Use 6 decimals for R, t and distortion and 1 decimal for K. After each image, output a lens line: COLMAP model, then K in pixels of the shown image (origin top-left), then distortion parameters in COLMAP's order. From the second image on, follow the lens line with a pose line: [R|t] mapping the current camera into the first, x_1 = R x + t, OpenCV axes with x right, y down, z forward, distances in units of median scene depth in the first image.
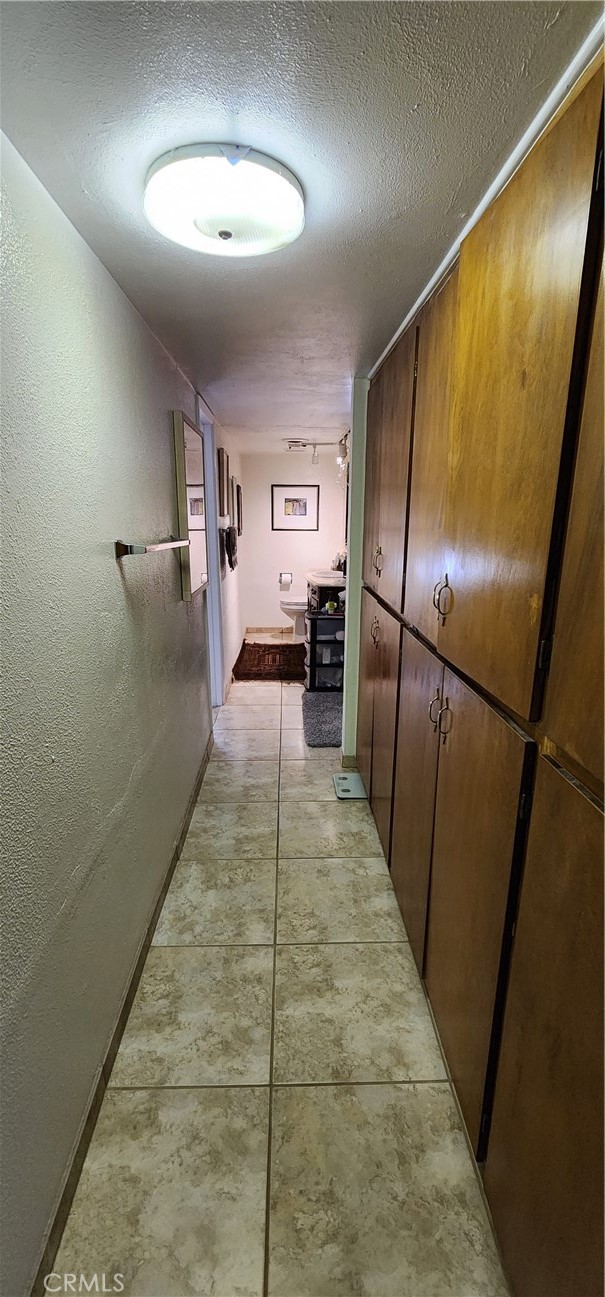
lens RADIAL K [[530.4, 0, 301.4], [0, 530.4, 647.4], [0, 0, 1]] dist [0.001006, -0.000017]
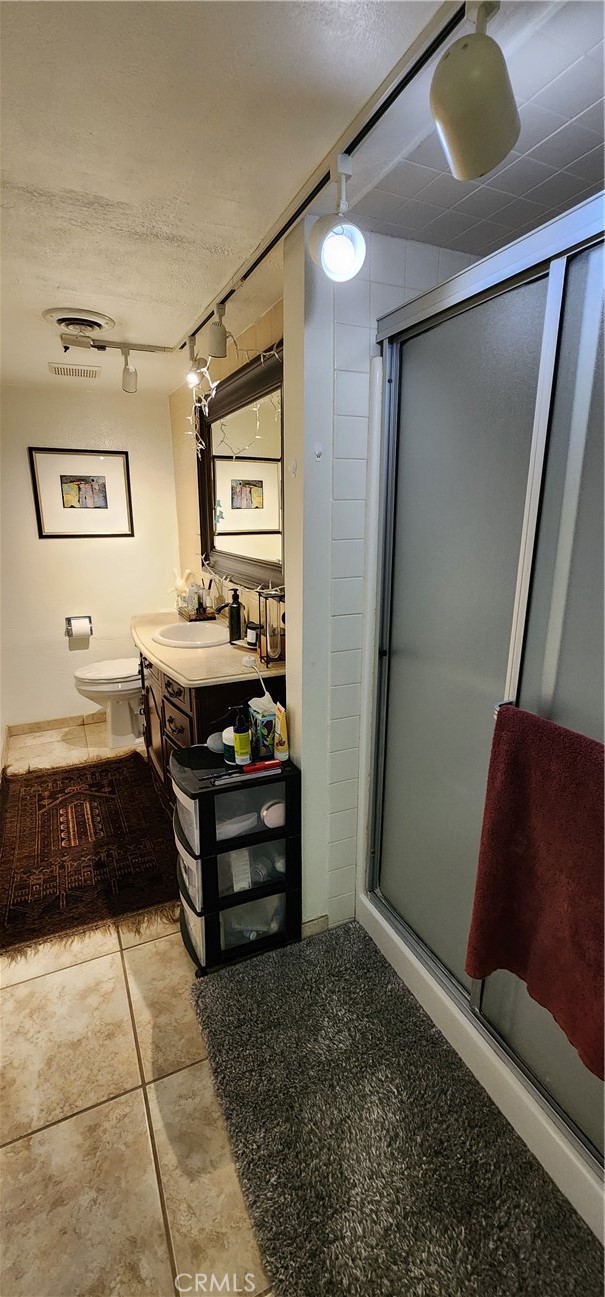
lens RADIAL K [[530.4, 0, 301.9], [0, 530.4, 650.2], [0, 0, 1]] dist [0.001006, -0.000017]
pose [[0.919858, -0.107835, 0.377137, -0.032093], [0.102931, 0.994134, 0.033199, -0.119416], [-0.378505, 0.008281, 0.925562, 0.496220]]
